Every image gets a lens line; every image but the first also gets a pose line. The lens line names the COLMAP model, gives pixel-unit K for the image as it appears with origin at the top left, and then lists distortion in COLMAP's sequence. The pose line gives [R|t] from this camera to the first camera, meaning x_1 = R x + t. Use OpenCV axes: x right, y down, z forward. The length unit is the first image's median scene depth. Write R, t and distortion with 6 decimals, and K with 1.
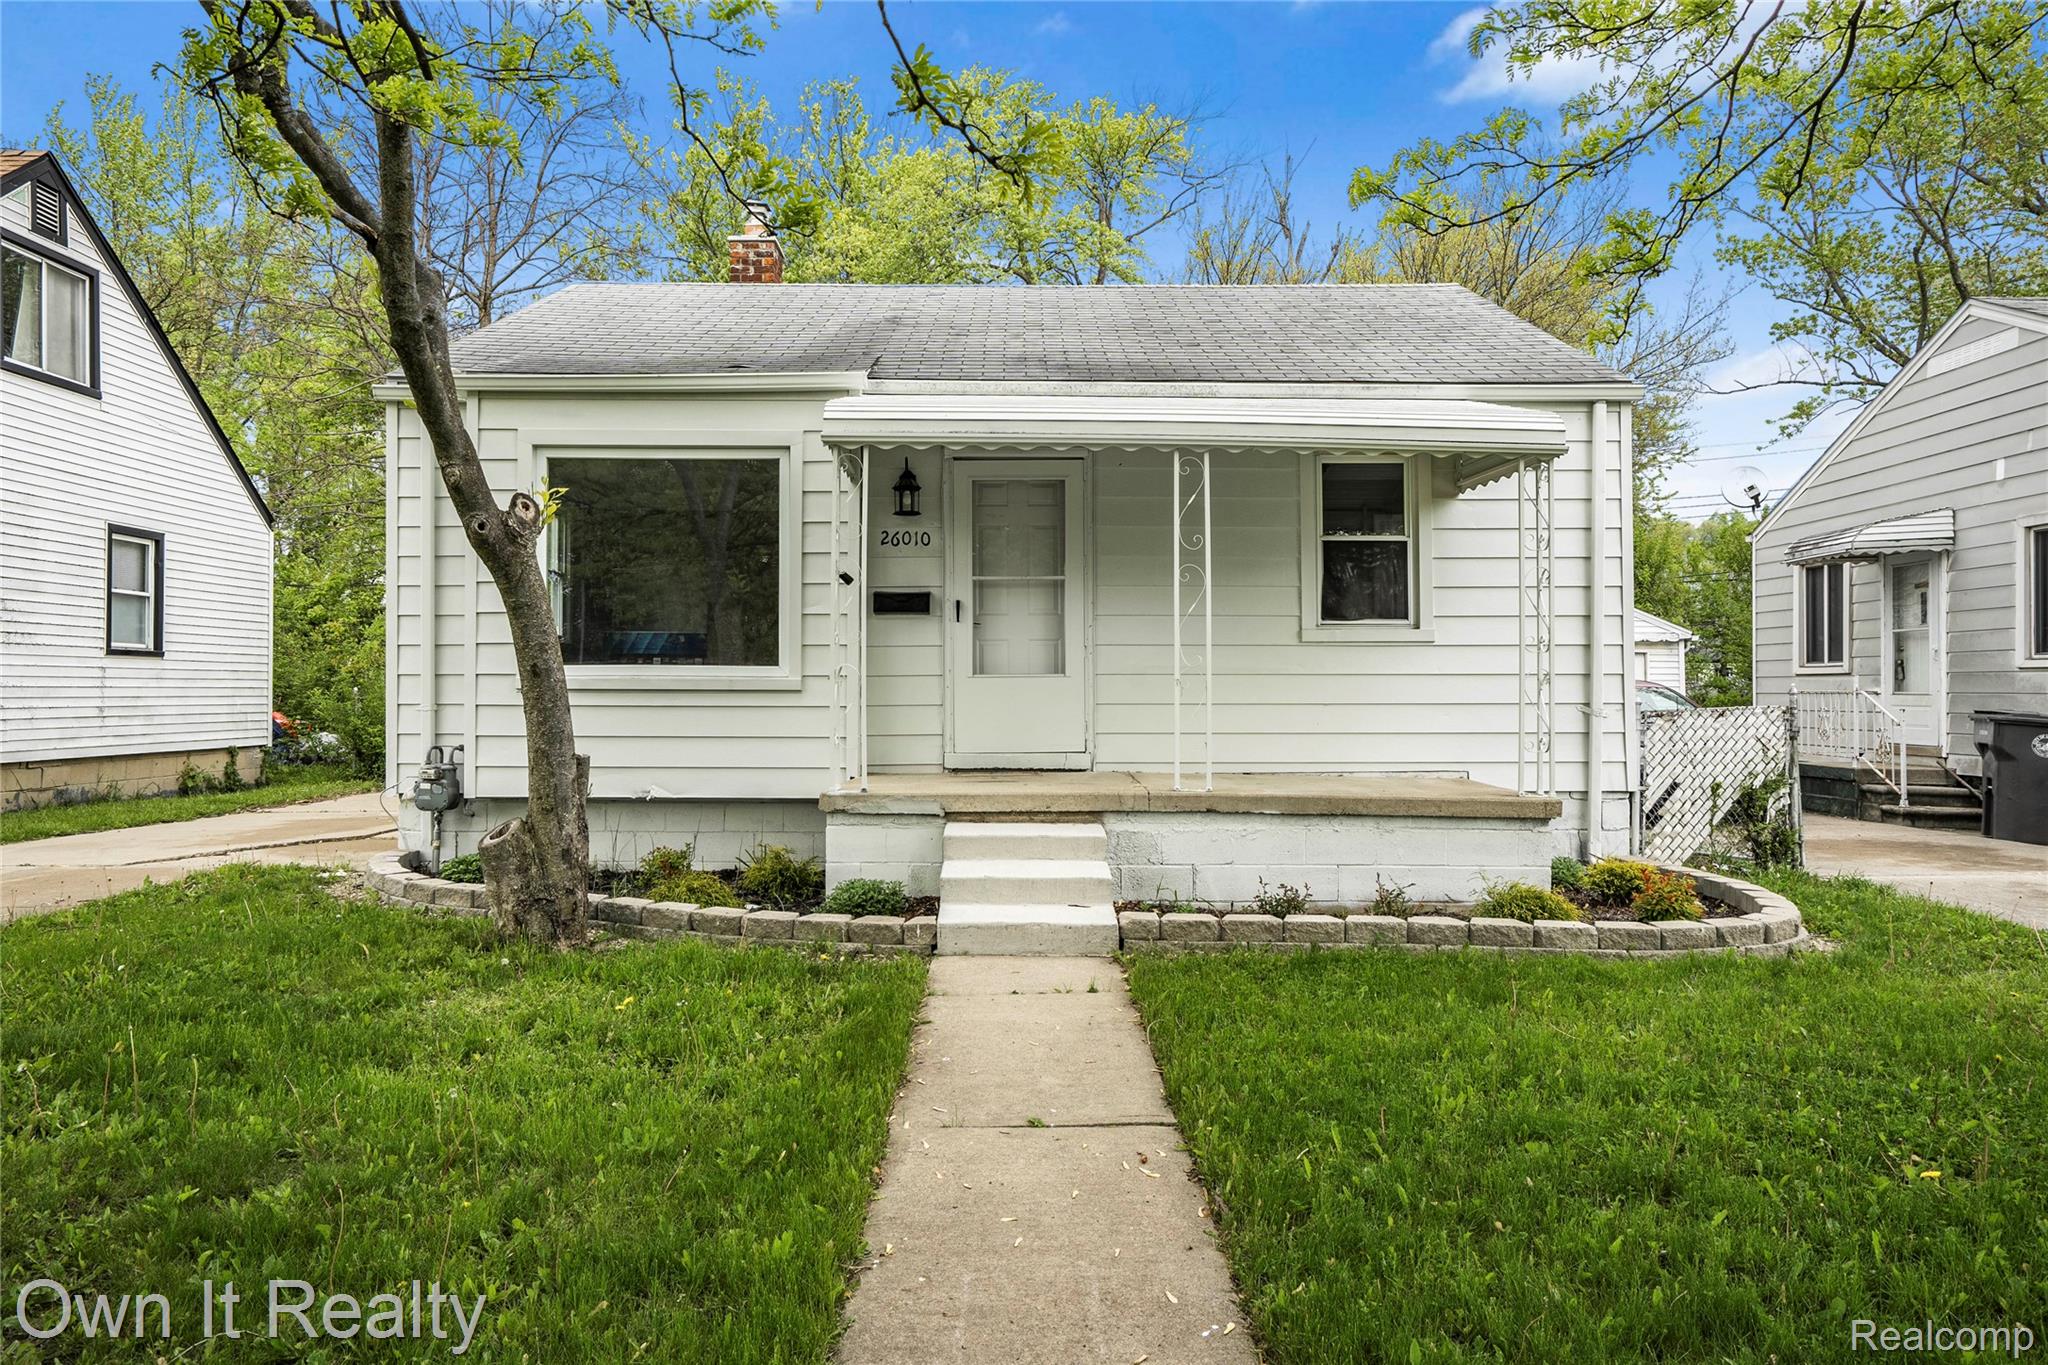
lens RADIAL K [[1286.2, 0, 1034.4], [0, 1286.2, 675.7], [0, 0, 1]] dist [0.013621, 0.003637]
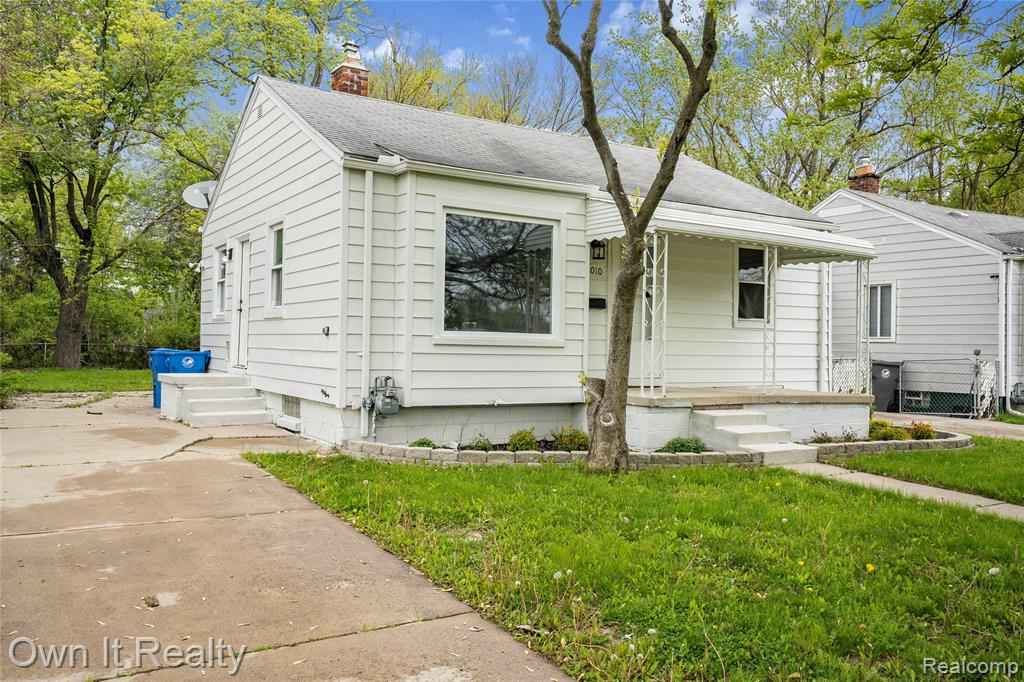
lens RADIAL K [[838.6, 0, 509.2], [0, 838.6, 341.5], [0, 0, 1]] dist [0.005191, 0.002204]
pose [[0.853542, 0.014538, 0.520821, -0.872912], [-0.023623, 0.999662, 0.010810, -0.008323], [-0.520488, -0.021530, 0.853597, -0.033672]]
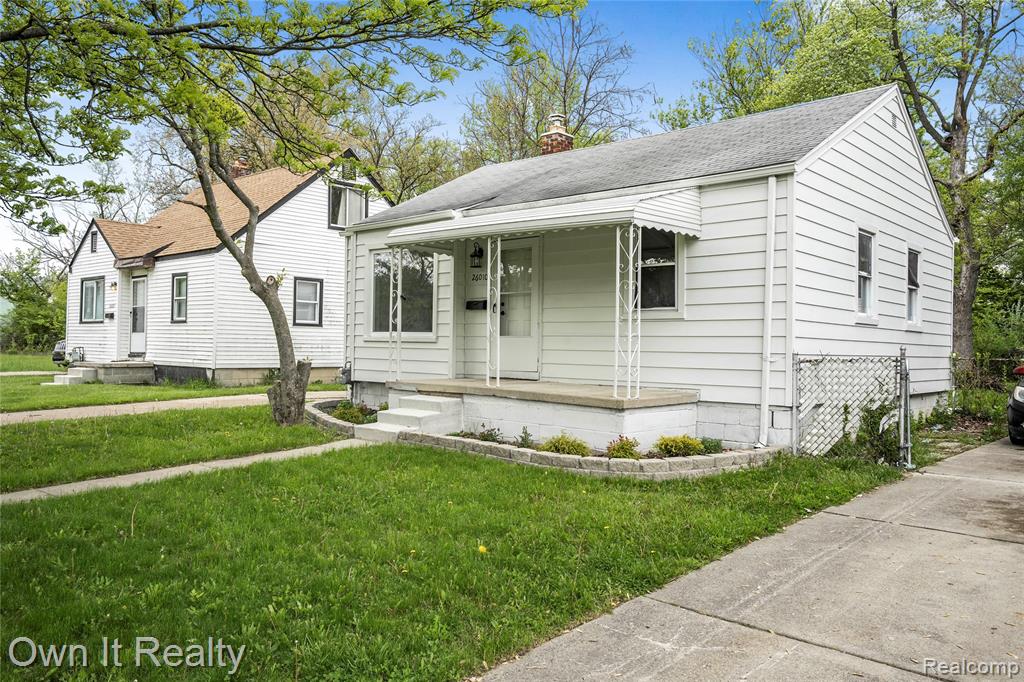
lens RADIAL K [[759.4, 0, 509.5], [0, 759.4, 345.0], [0, 0, 1]] dist [0.090794, 0.003001]
pose [[0.745474, 0.009435, -0.666468, 0.856973], [-0.005723, 0.999954, 0.007756, 0.004474], [0.666510, -0.001968, 0.745493, 0.012046]]
